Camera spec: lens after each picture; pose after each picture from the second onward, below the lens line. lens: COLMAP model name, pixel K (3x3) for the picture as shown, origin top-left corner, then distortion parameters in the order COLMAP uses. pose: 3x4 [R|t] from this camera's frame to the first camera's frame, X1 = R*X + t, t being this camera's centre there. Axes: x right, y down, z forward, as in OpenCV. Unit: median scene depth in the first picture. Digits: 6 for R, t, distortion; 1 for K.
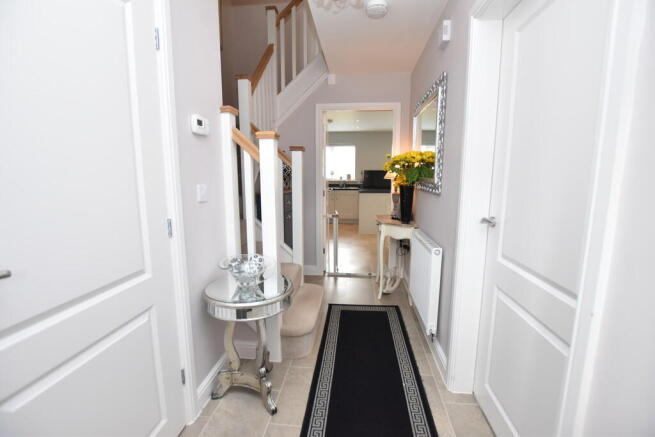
lens RADIAL K [[294.3, 0, 329.2], [0, 294.3, 219.4], [0, 0, 1]] dist [-0.026631, 0.001371]
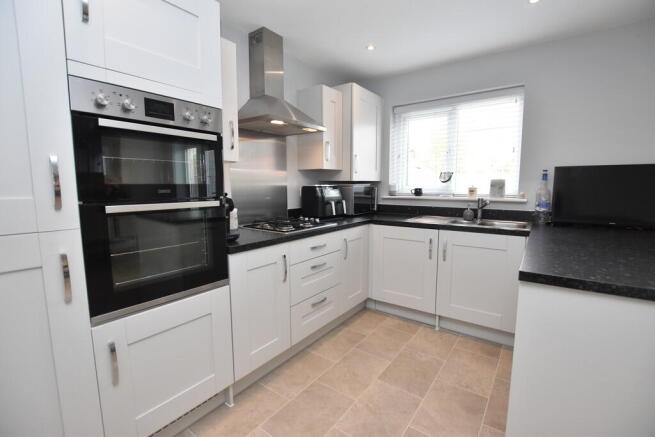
lens RADIAL K [[294.3, 0, 329.2], [0, 294.3, 219.4], [0, 0, 1]] dist [-0.026631, 0.001371]
pose [[0.866922, 0.055147, -0.495384, 0.168987], [-0.071722, 0.997319, -0.014489, -0.225854], [0.493257, 0.048091, 0.868553, 1.553538]]
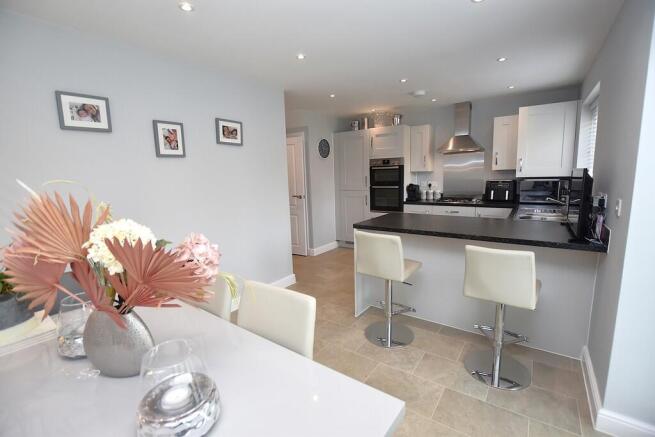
lens RADIAL K [[296.5, 0, 327.5], [0, 296.5, 218.5], [0, 0, 1]] dist [-0.000944, 0.000141]
pose [[-0.501038, 0.142148, -0.853671, 1.275379], [-0.100004, 0.970301, 0.220263, -0.385088], [0.859628, 0.195731, -0.471943, 2.290257]]
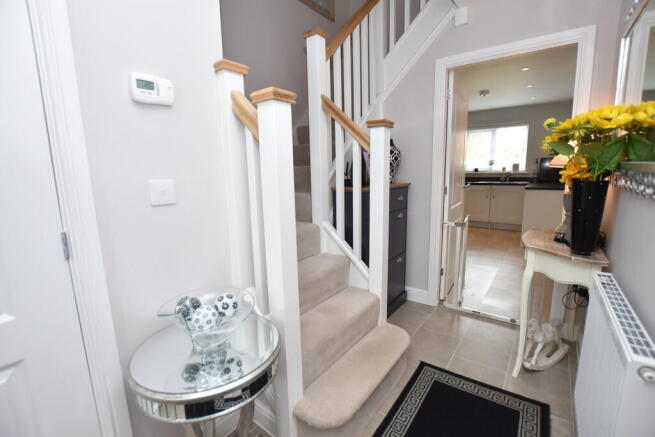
lens RADIAL K [[294.3, 0, 329.2], [0, 294.3, 219.4], [0, 0, 1]] dist [-0.026631, 0.001371]
pose [[0.854949, 0.068311, -0.514195, 0.126748], [-0.056388, 0.997655, 0.038782, -0.037920], [0.515639, -0.004163, 0.856796, 0.317591]]
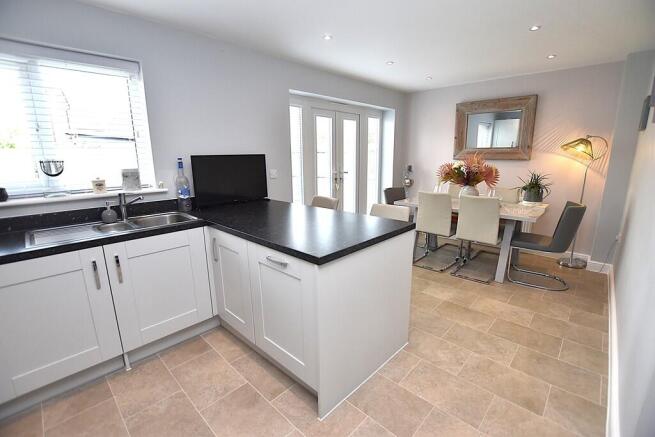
lens RADIAL K [[294.3, 0, 329.2], [0, 294.3, 219.4], [0, 0, 1]] dist [-0.026631, 0.001371]
pose [[0.608376, -0.179135, 0.773168, -0.106659], [0.128550, 0.983572, 0.126732, -0.291607], [-0.783169, 0.022290, 0.621410, 1.687995]]
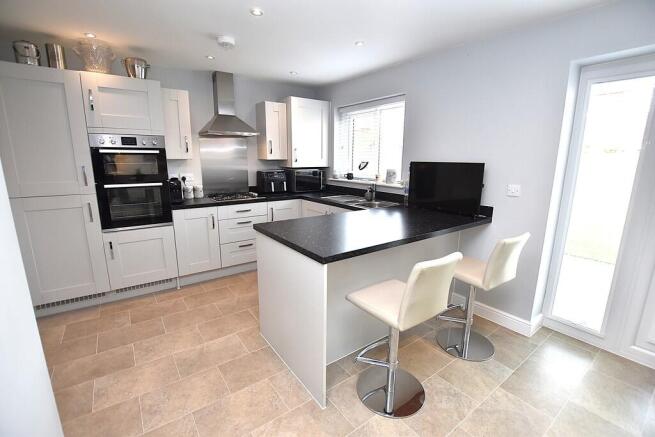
lens RADIAL K [[294.3, 0, 329.2], [0, 294.3, 219.4], [0, 0, 1]] dist [-0.026631, 0.001371]
pose [[0.674320, 0.158019, -0.721334, 0.815253], [-0.117203, 0.987356, 0.106731, -0.293223], [0.729079, 0.012572, 0.684314, 1.619192]]
